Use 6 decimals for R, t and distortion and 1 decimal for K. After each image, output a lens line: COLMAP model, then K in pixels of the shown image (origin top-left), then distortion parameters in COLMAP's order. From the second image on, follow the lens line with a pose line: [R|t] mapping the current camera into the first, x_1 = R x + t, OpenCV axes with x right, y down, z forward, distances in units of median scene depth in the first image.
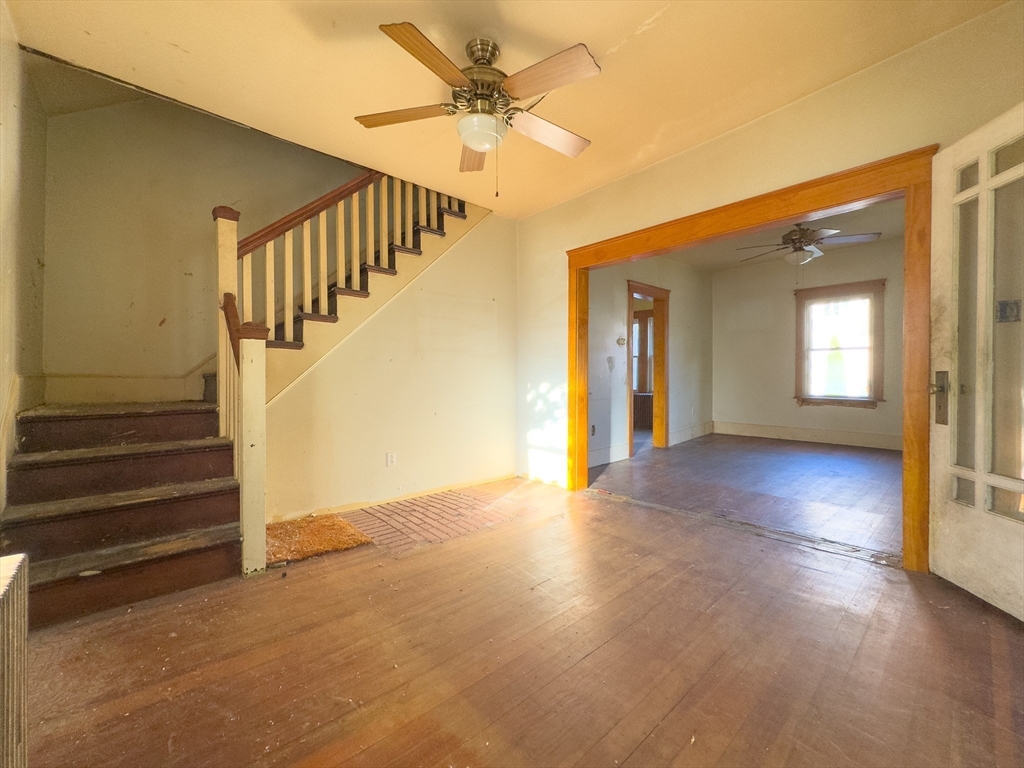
lens RADIAL K [[416.2, 0, 516.8], [0, 416.2, 378.9], [0, 0, 1]] dist [-0.003323, 0.000932]
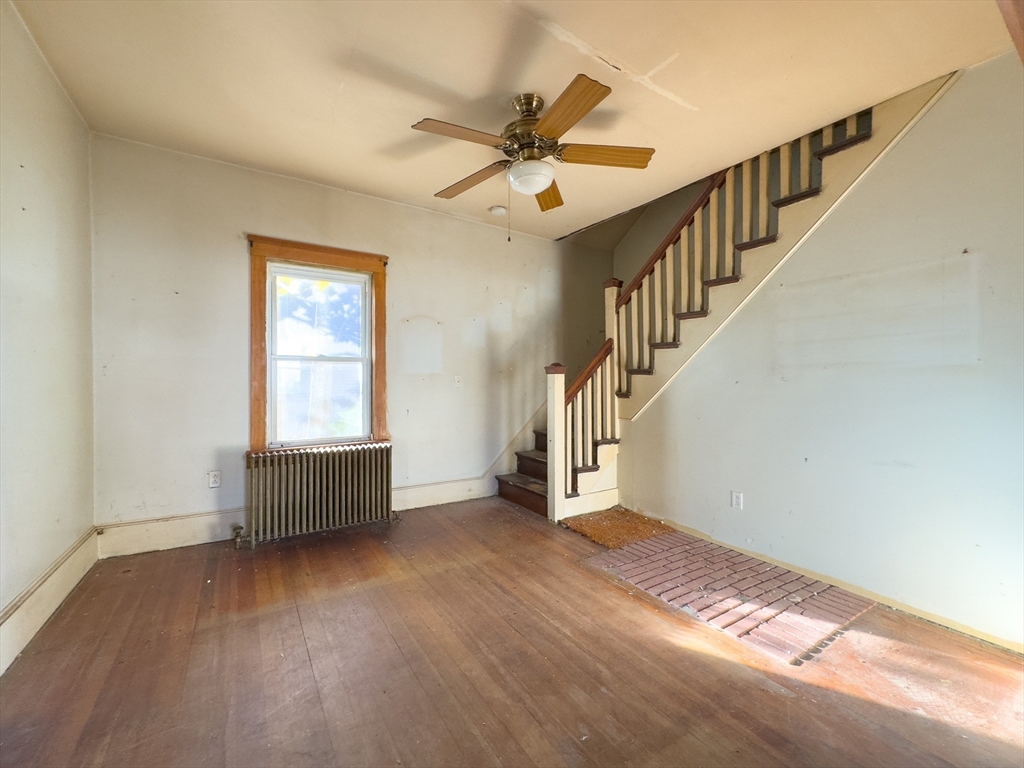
lens RADIAL K [[416.2, 0, 516.7], [0, 416.2, 382.7], [0, 0, 1]] dist [-0.003323, 0.000932]
pose [[-0.145082, 0.004953, -0.989407, 0.692753], [-0.014212, 0.999874, 0.007089, -0.051362], [0.989318, 0.015090, -0.144993, 0.793149]]
